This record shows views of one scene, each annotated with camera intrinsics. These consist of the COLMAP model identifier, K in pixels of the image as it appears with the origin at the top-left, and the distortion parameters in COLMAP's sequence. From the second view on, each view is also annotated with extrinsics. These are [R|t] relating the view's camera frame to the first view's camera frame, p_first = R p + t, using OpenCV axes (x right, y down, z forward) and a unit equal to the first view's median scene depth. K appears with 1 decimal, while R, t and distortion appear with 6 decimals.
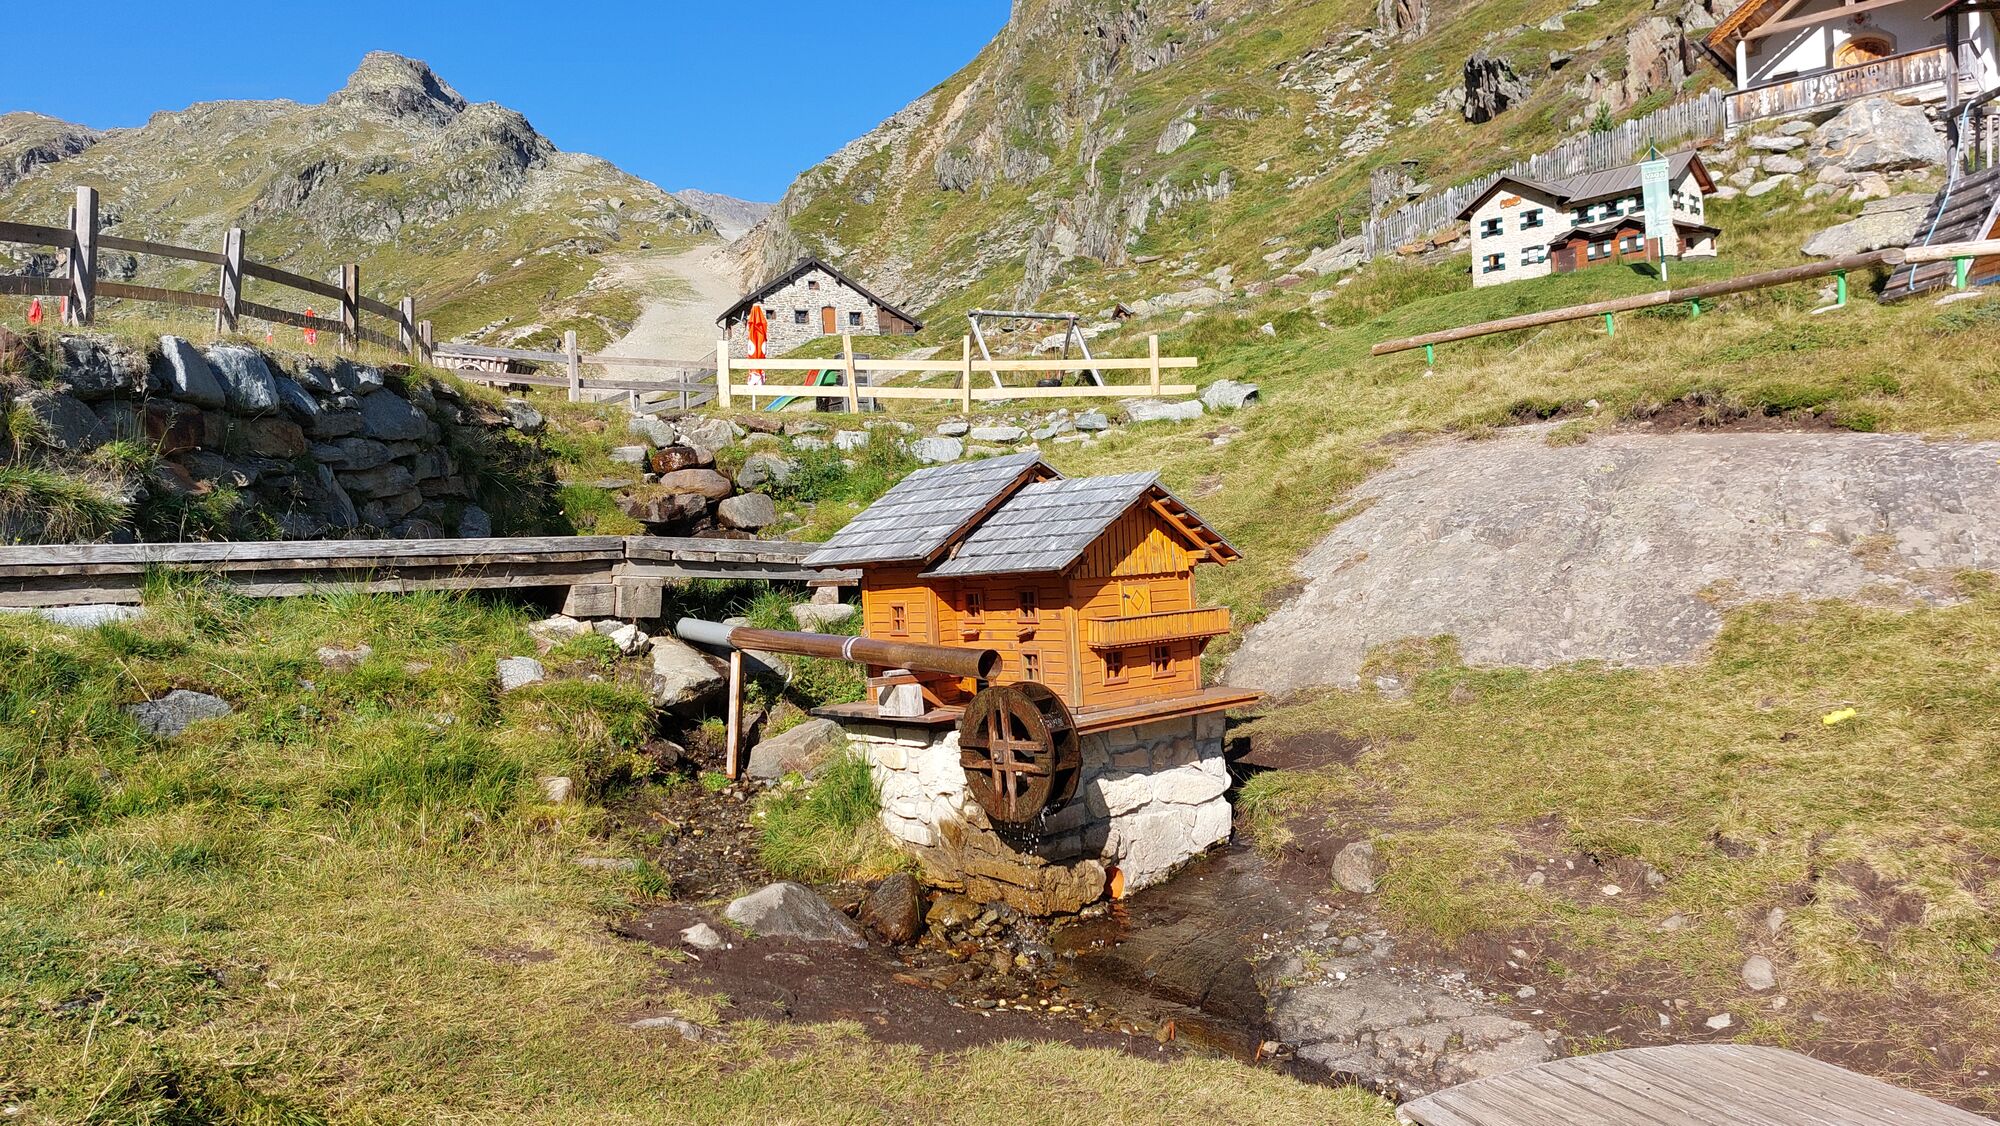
lens RADIAL K [[1425.3, 0, 1006.9], [0, 1425.3, 548.7], [0, 0, 1]] dist [0.033716, -0.032790]
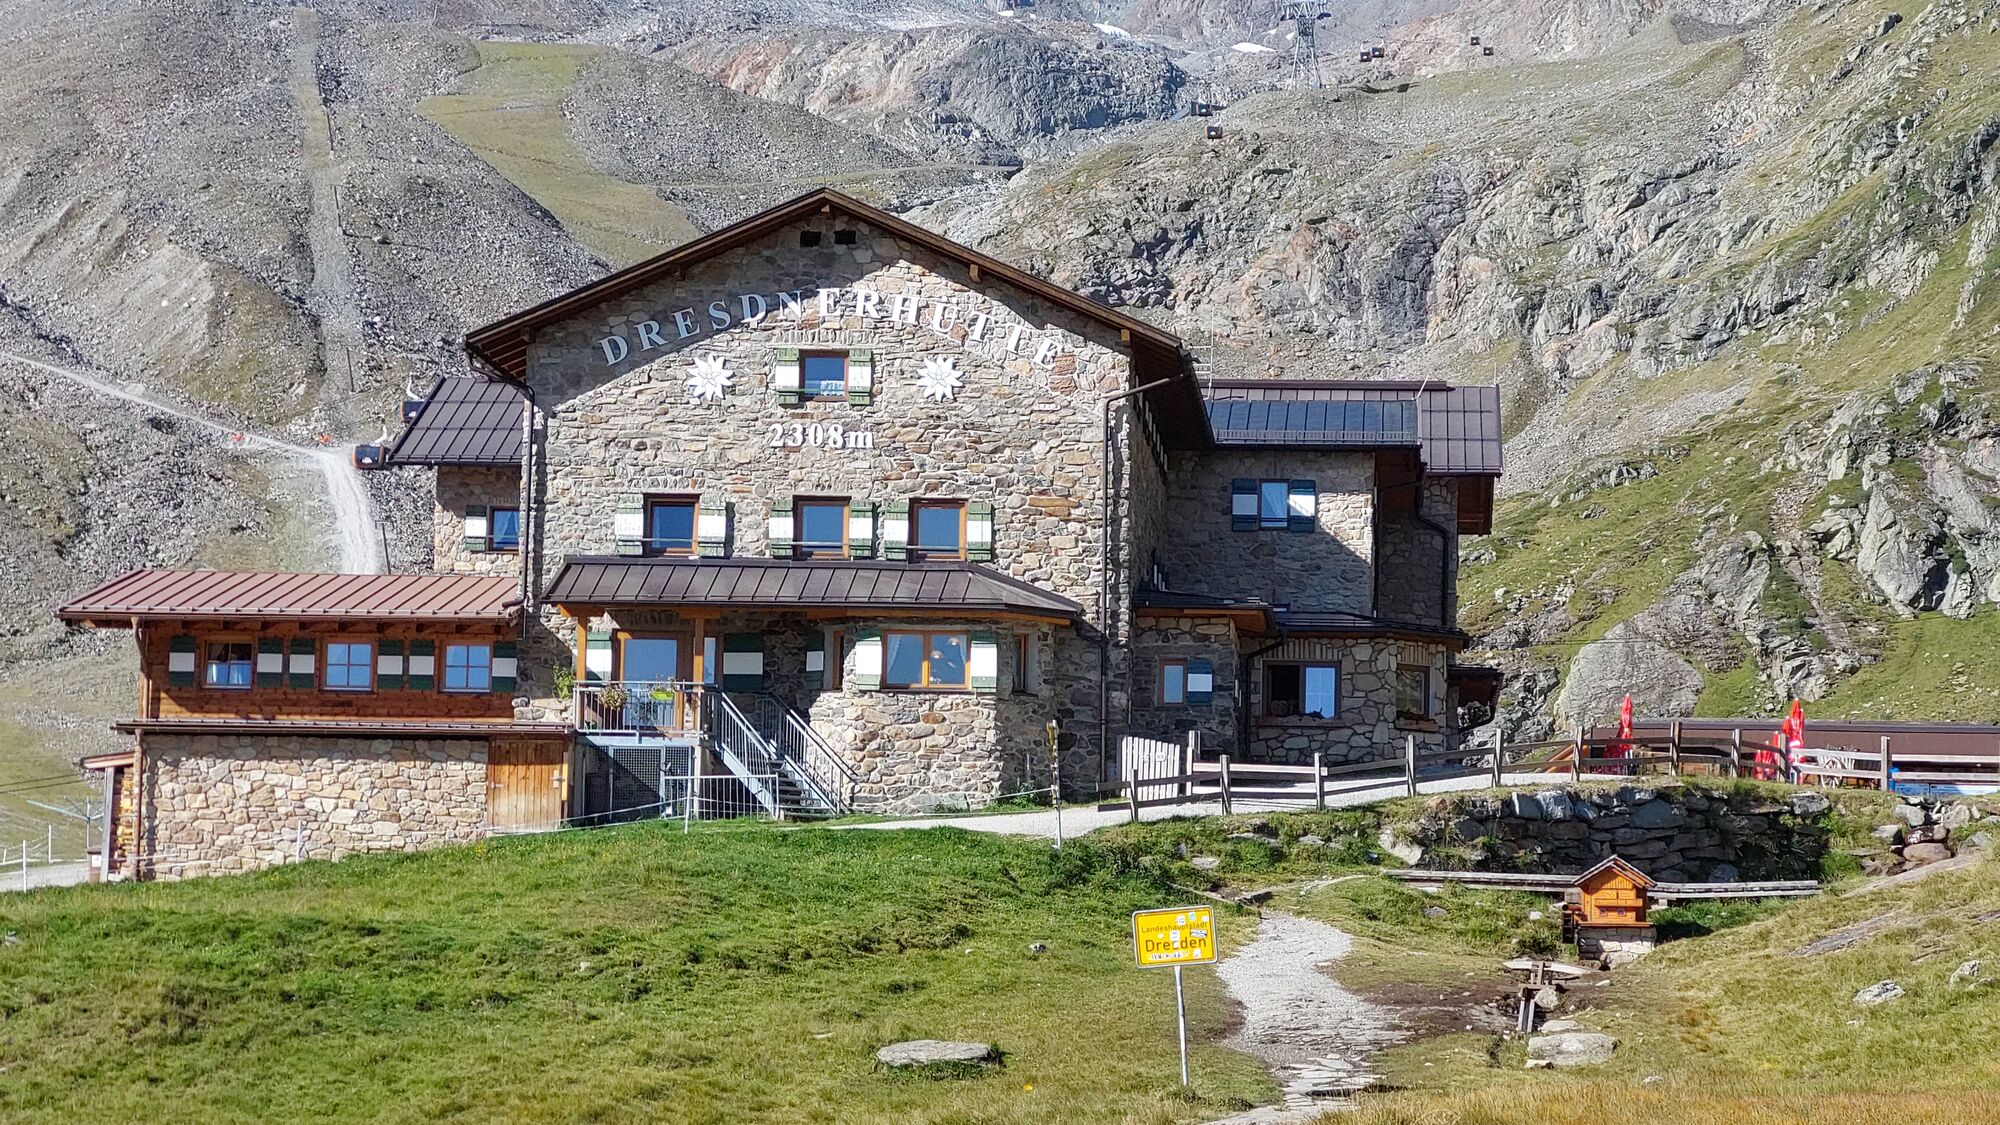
lens RADIAL K [[4408.6, 0, 995.6], [0, 4408.6, 557.8], [0, 0, 1]] dist [0.043172, 0.000000]
pose [[0.622687, -0.021526, -0.782175, 0.209767], [-0.053369, 0.996125, -0.069901, 0.001329], [0.780649, 0.085270, 0.619125, -0.193642]]
